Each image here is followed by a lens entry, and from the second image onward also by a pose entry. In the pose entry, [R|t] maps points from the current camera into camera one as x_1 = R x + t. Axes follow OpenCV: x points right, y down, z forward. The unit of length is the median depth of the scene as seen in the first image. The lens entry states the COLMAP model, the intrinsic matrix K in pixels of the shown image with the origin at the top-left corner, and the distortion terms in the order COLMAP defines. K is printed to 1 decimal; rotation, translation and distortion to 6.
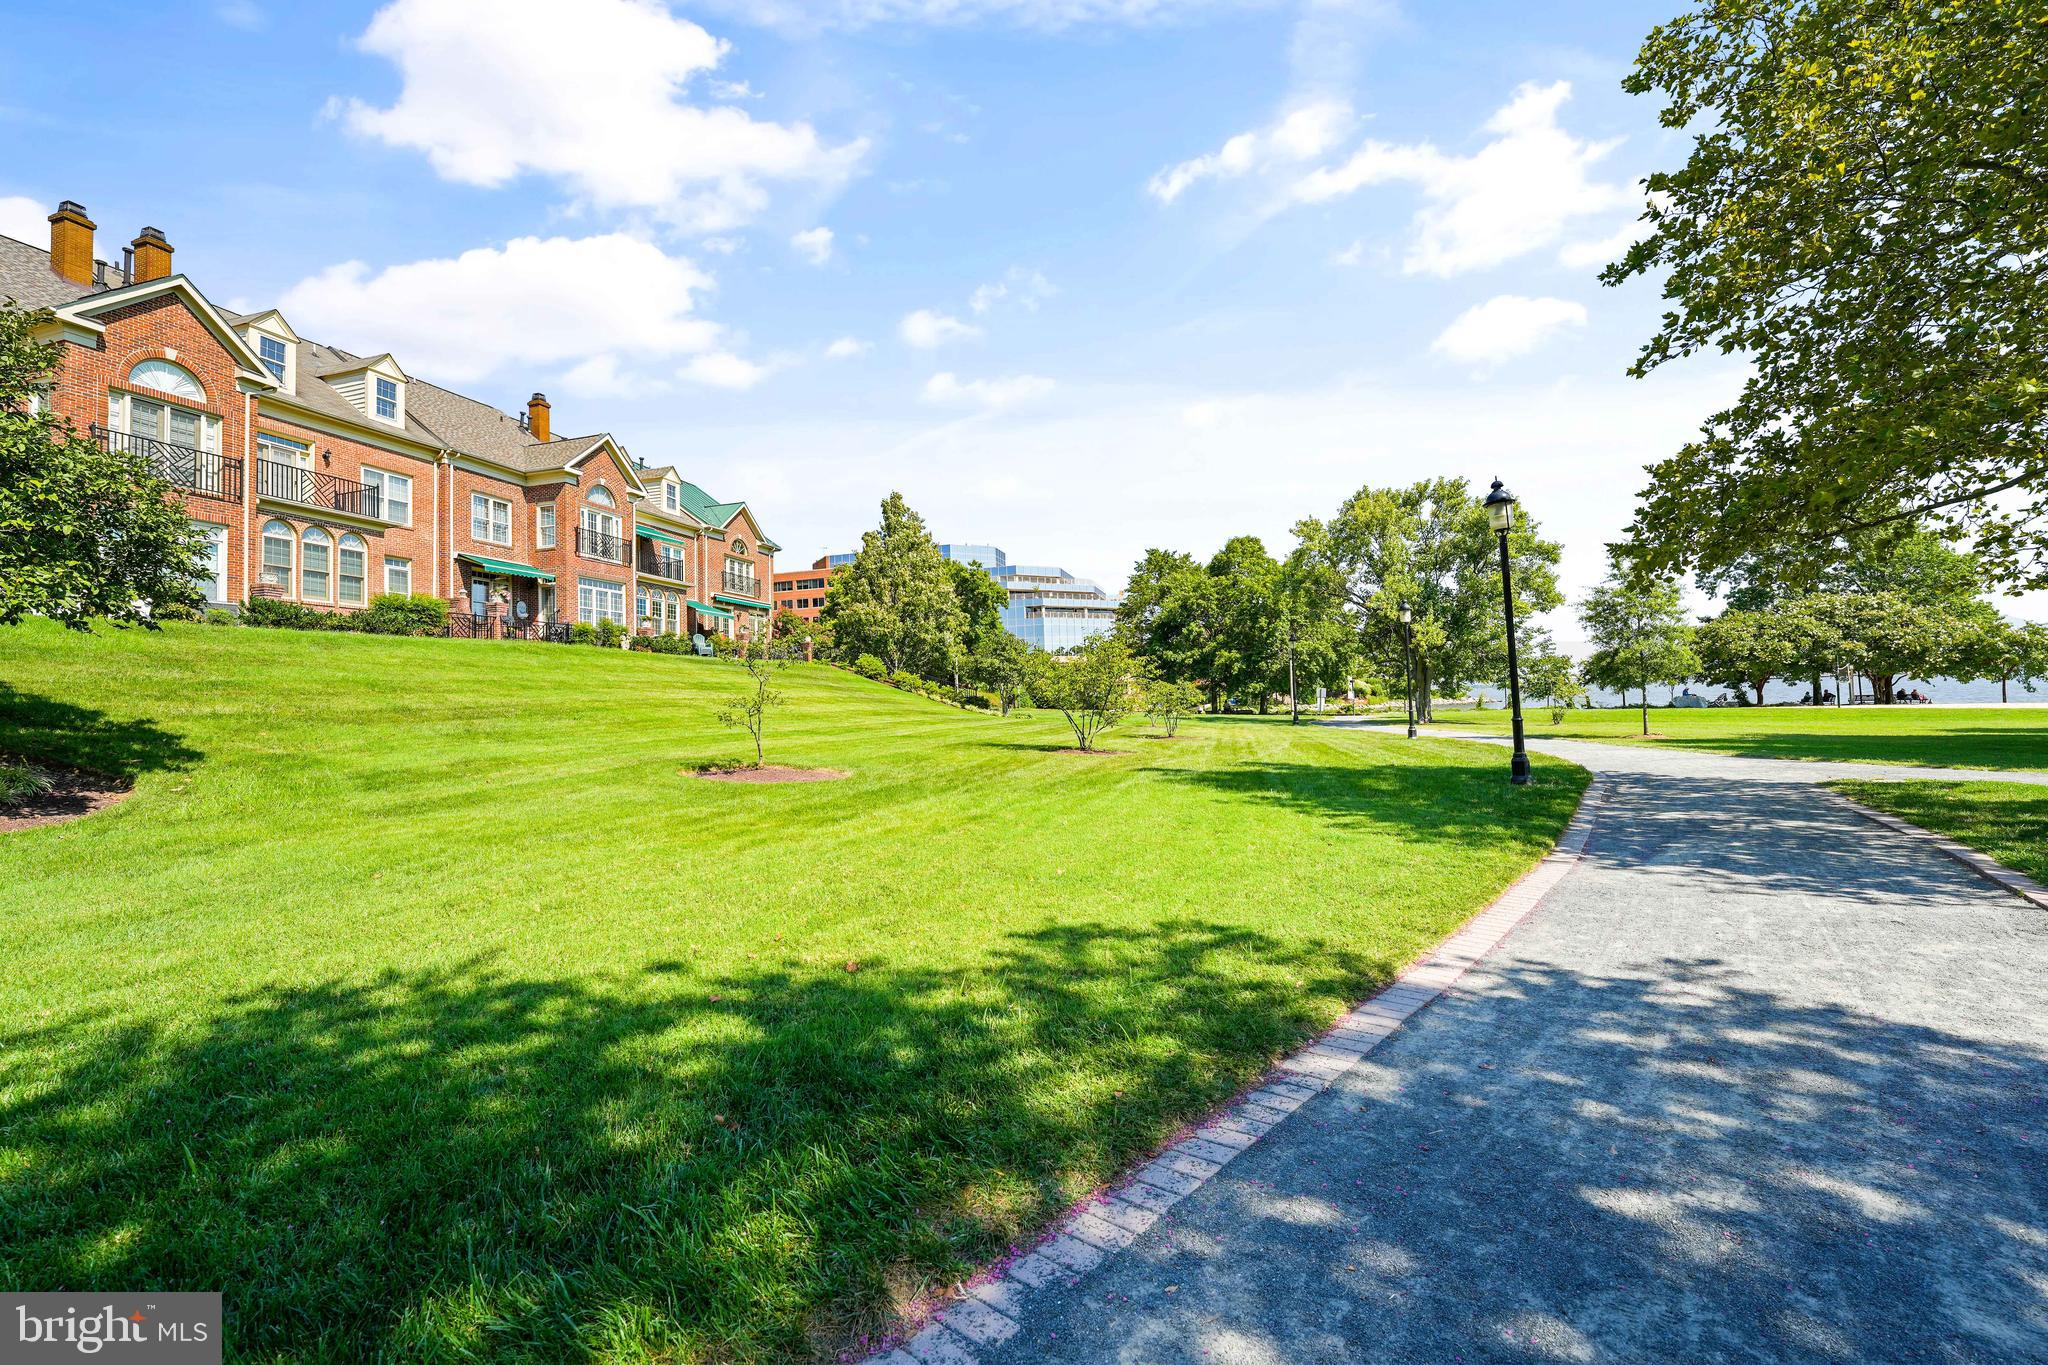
lens RADIAL K [[844.3, 0, 1028.4], [0, 844.3, 679.5], [0, 0, 1]] dist [-0.021247, -0.000395]
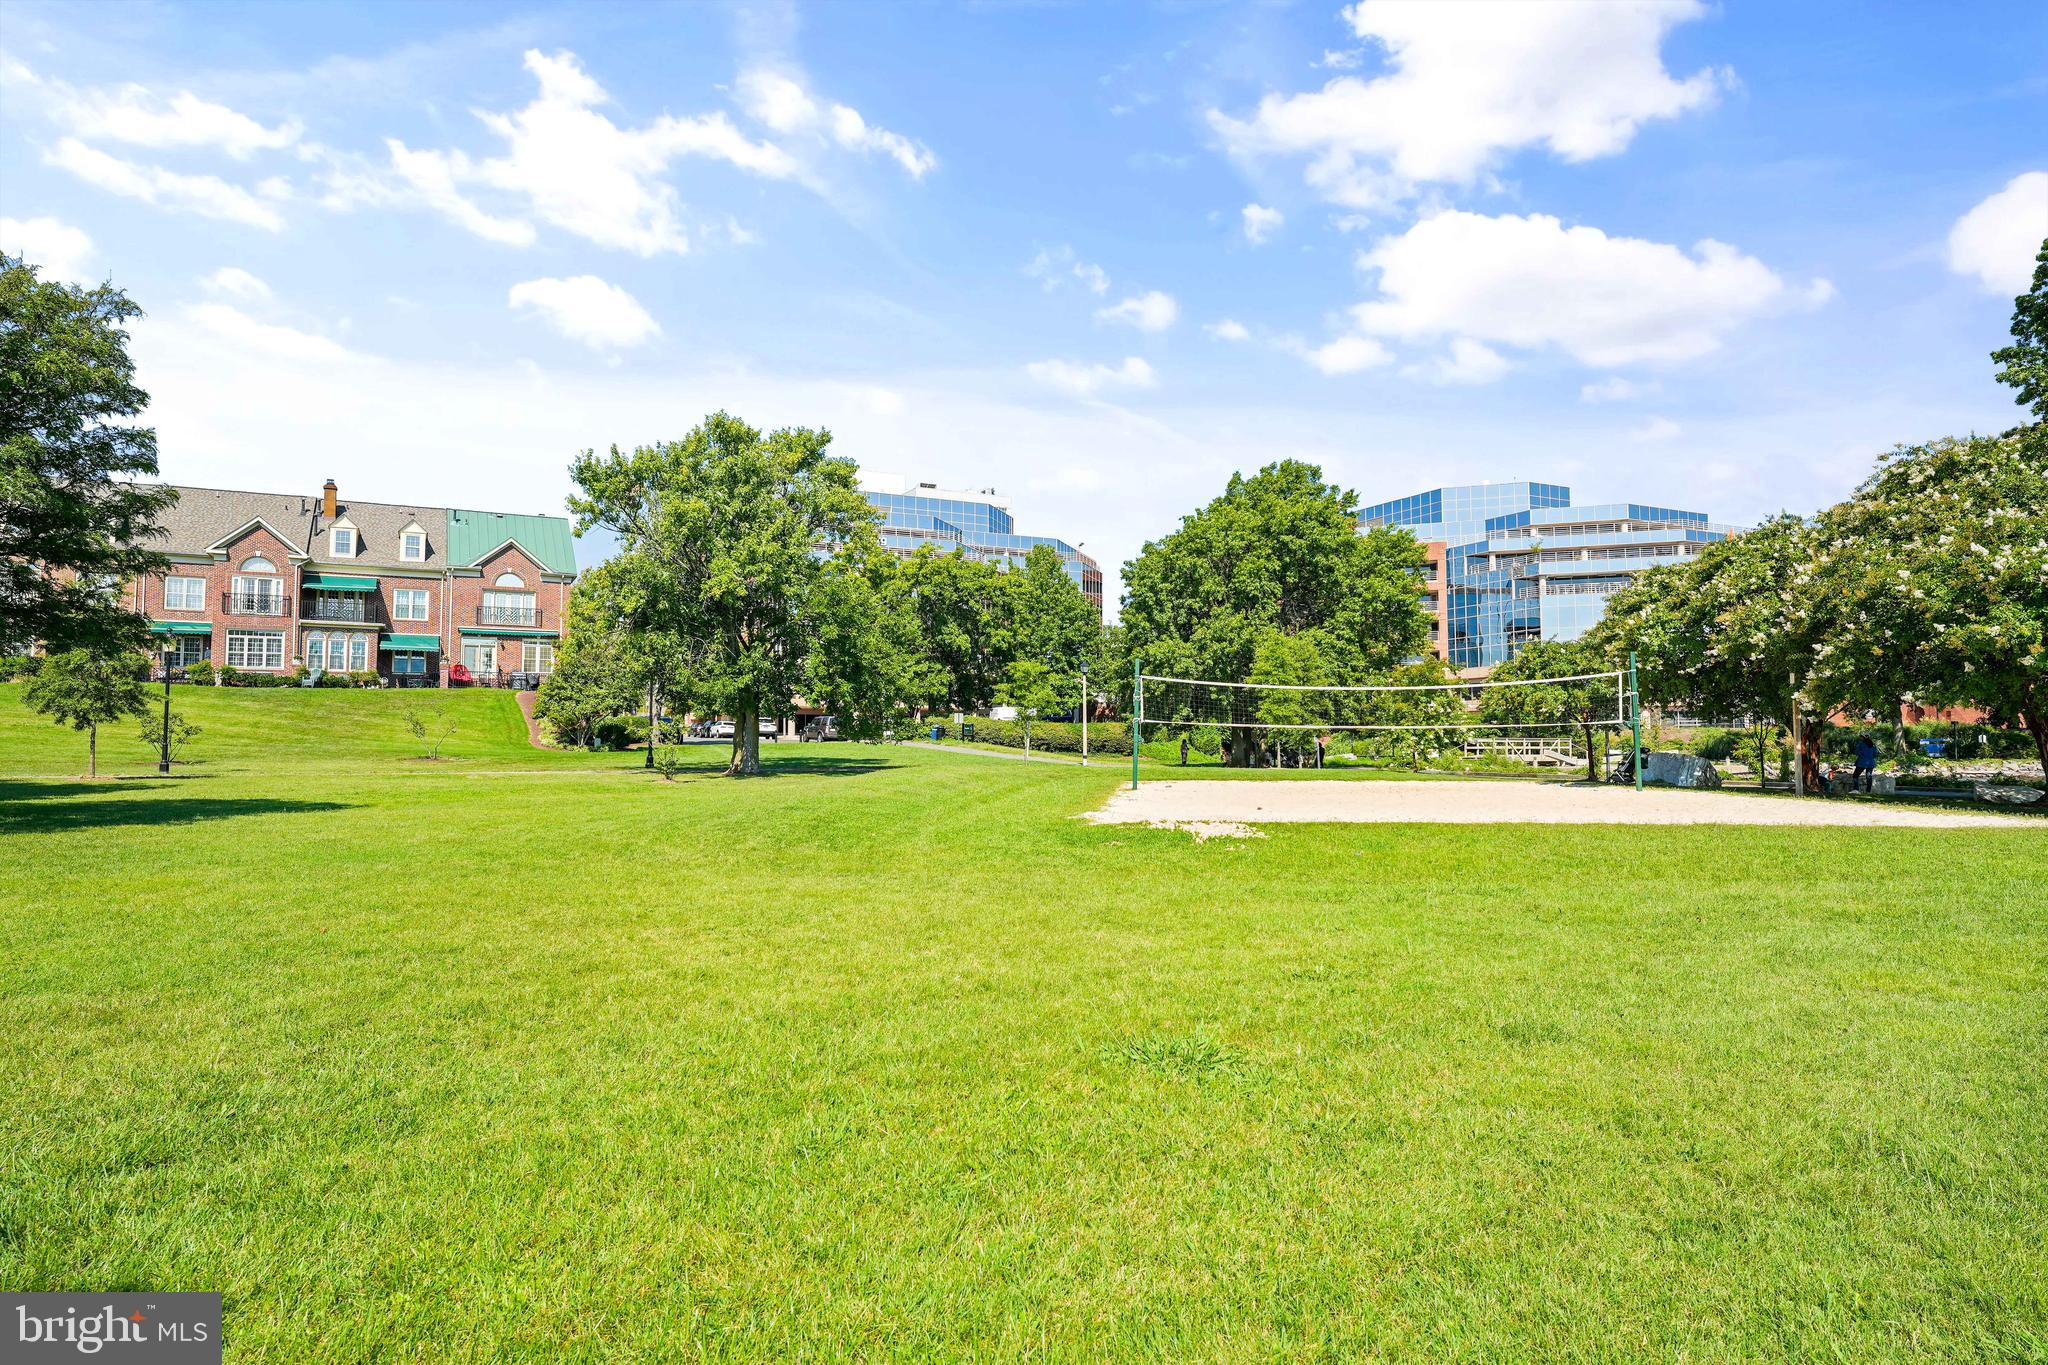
lens RADIAL K [[1231.4, 0, 1024.0], [0, 1231.4, 682.5], [0, 0, 1]] dist [0.034016, -0.027804]
pose [[0.651951, -0.010888, -0.758183, 1.433019], [0.002202, 0.999920, -0.012467, -0.009375], [0.758258, 0.006458, 0.651922, 0.543699]]
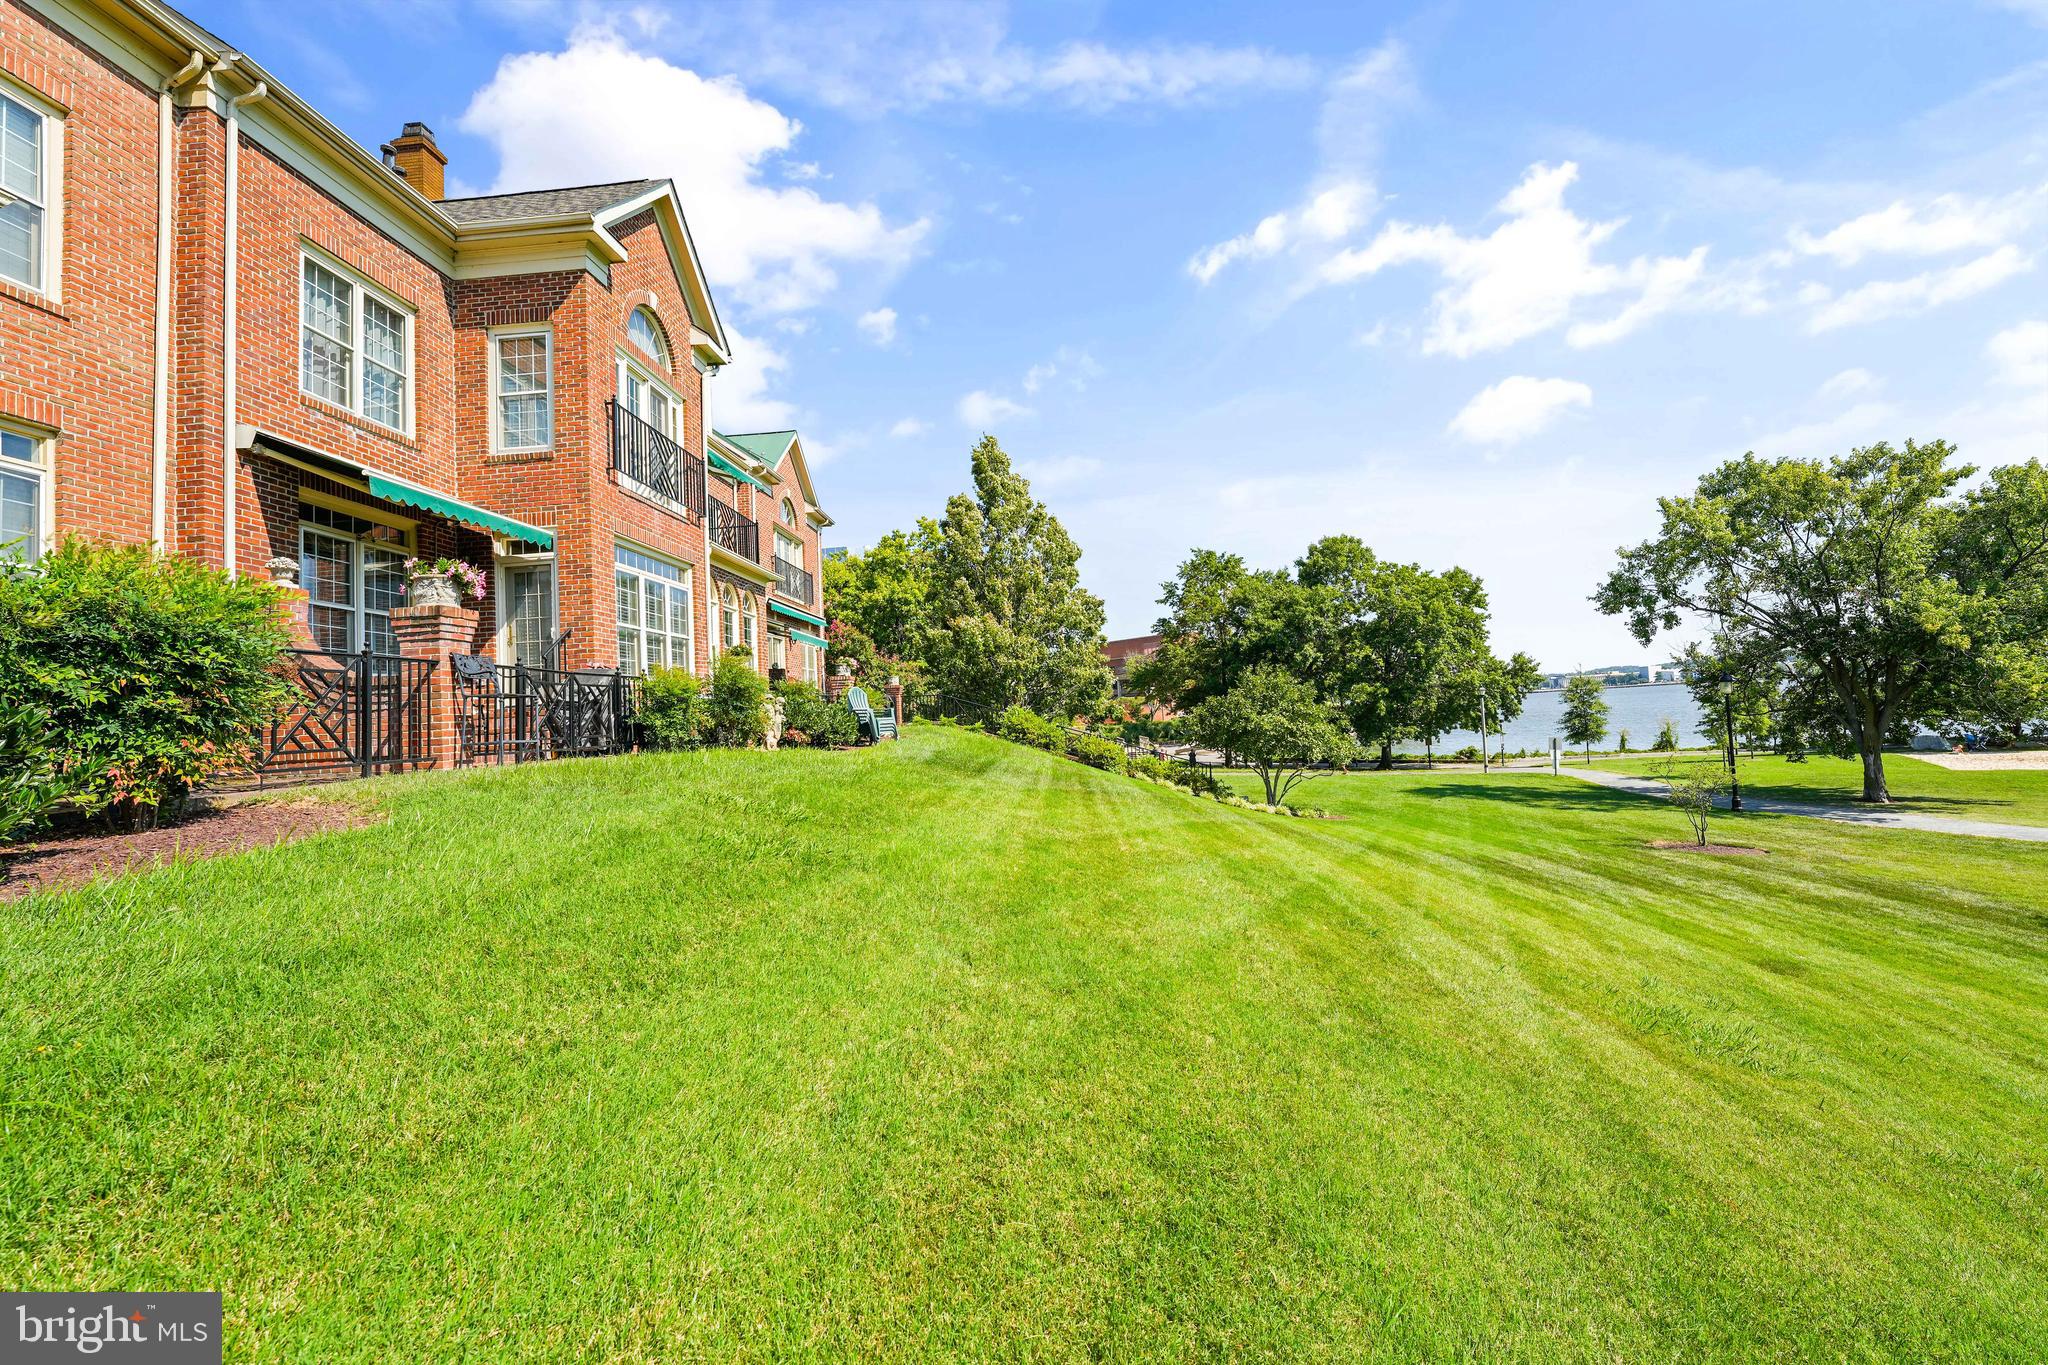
lens RADIAL K [[872.6, 0, 1019.7], [0, 872.6, 679.4], [0, 0, 1]] dist [-0.024719, 0.004315]
pose [[0.978810, -0.007327, 0.204640, -0.356716], [0.011506, 0.999749, -0.019238, -0.043092], [-0.204448, 0.021185, 0.978648, 0.485276]]
